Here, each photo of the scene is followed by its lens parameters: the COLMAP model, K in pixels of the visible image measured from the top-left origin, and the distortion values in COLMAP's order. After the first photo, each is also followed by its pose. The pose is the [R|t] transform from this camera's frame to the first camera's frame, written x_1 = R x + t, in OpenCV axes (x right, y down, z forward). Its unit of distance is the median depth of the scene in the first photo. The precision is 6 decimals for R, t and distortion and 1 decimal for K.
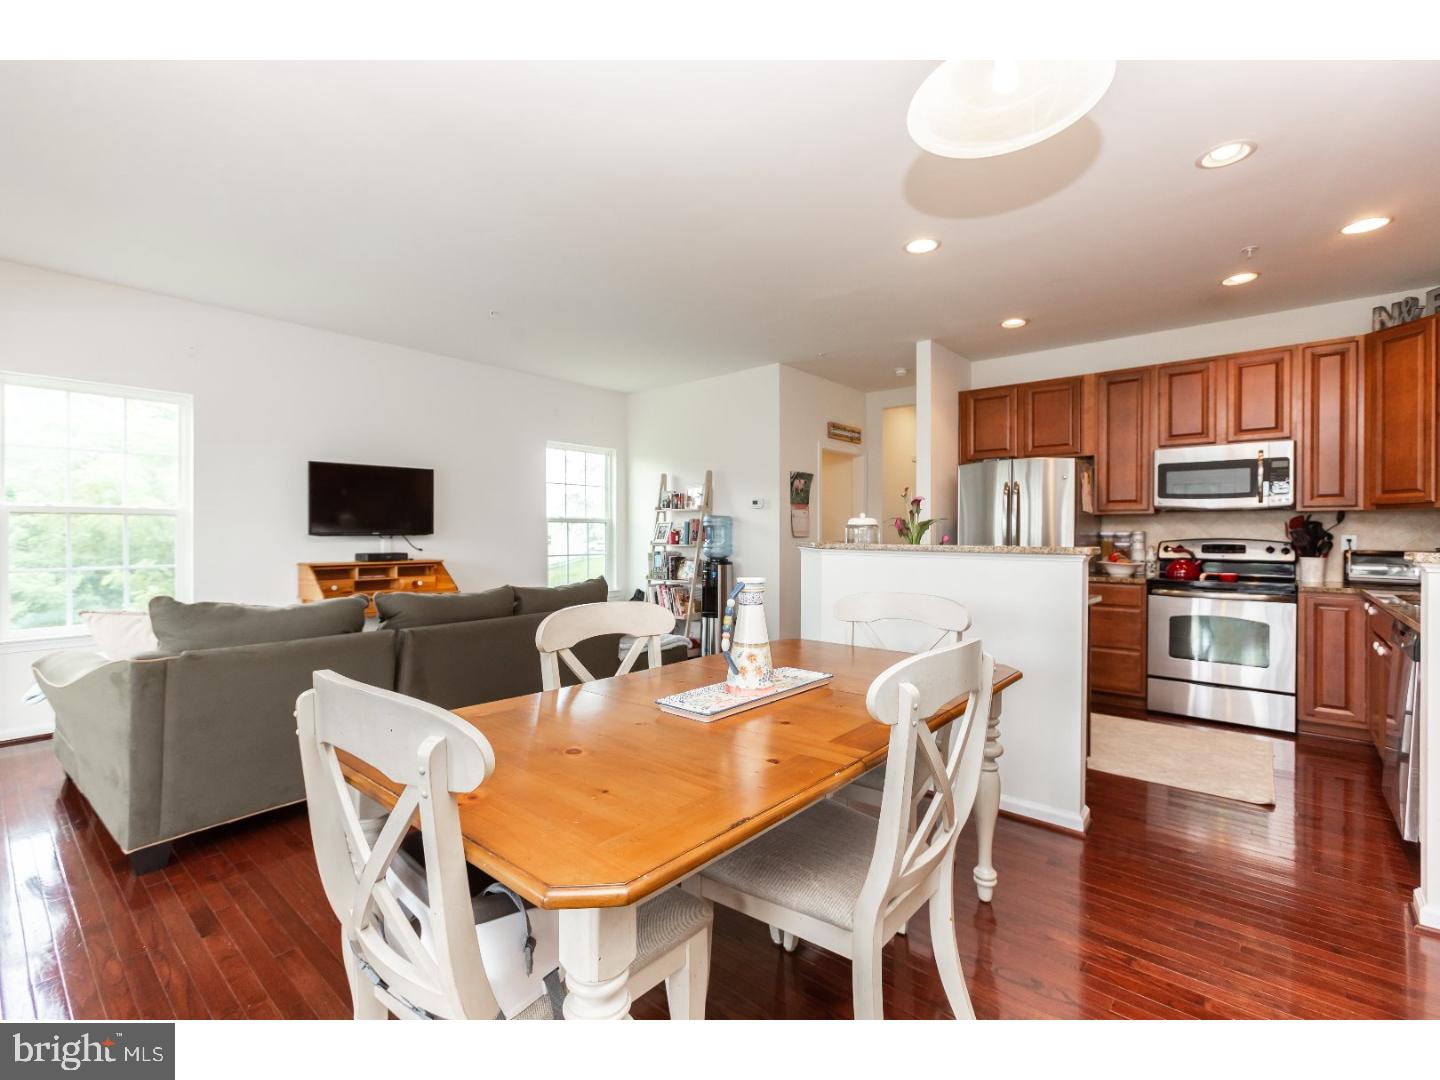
lens RADIAL K [[661.3, 0, 723.4], [0, 661.3, 535.1], [0, 0, 1]] dist [-0.001869, 0.003357]
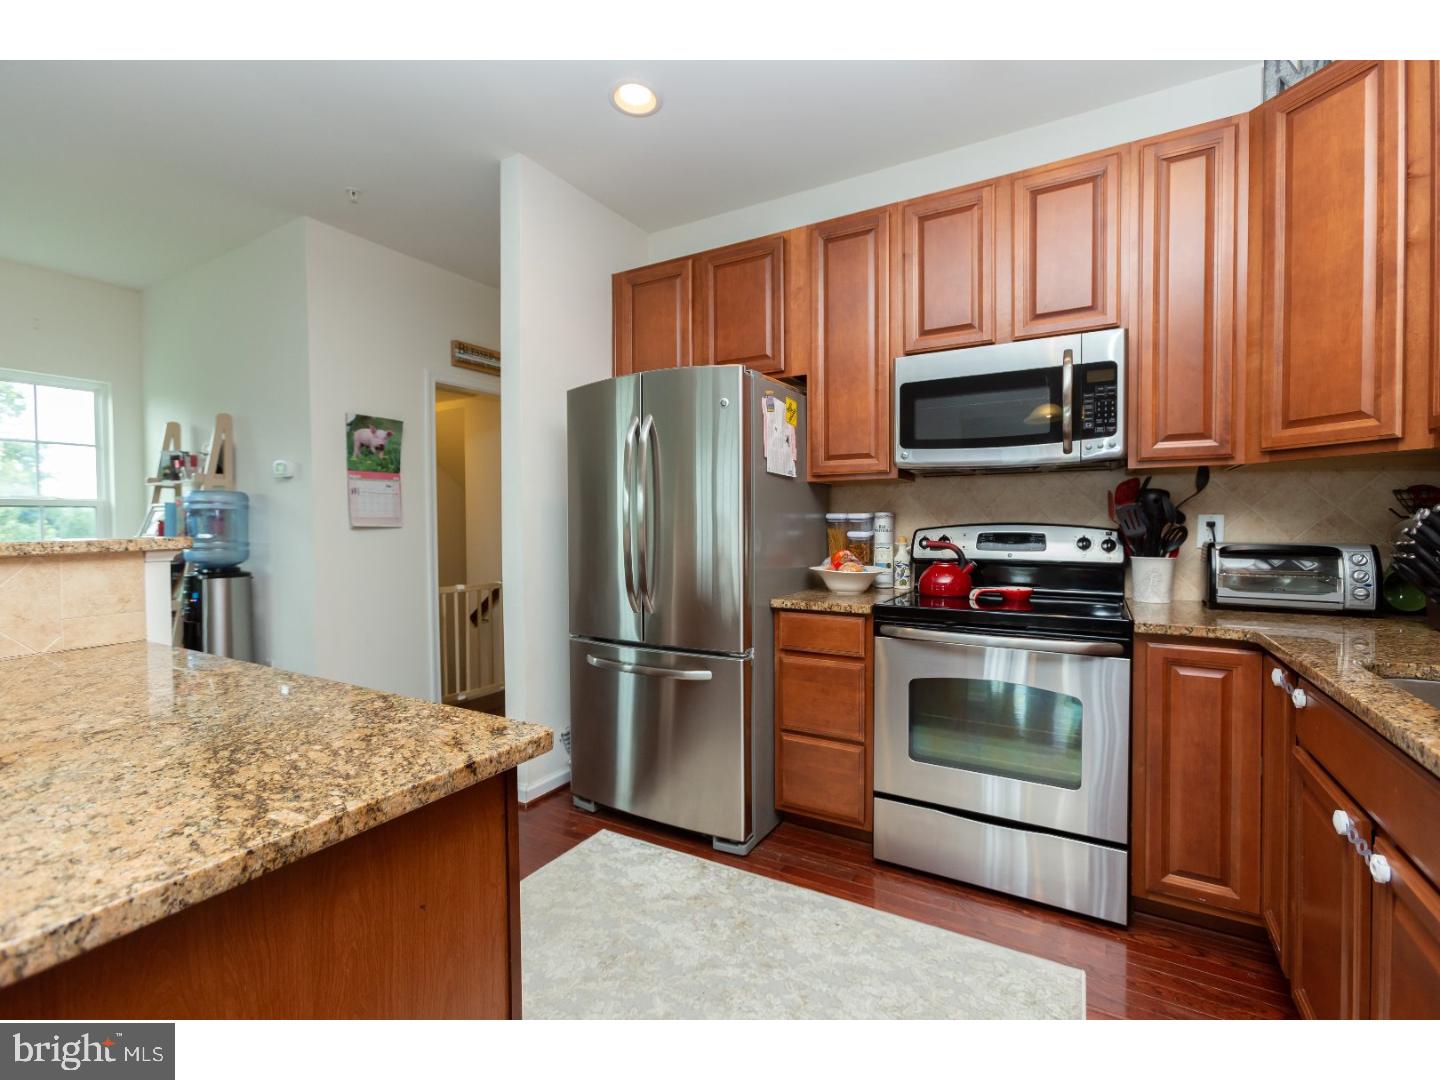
lens RADIAL K [[661.3, 0, 730.5], [0, 661.3, 538.7], [0, 0, 1]] dist [-0.001869, 0.003357]
pose [[0.980769, -0.015437, 0.194559, 0.447424], [0.010981, 0.999653, 0.023962, 0.002590], [-0.194861, -0.021365, 0.980598, 0.537427]]
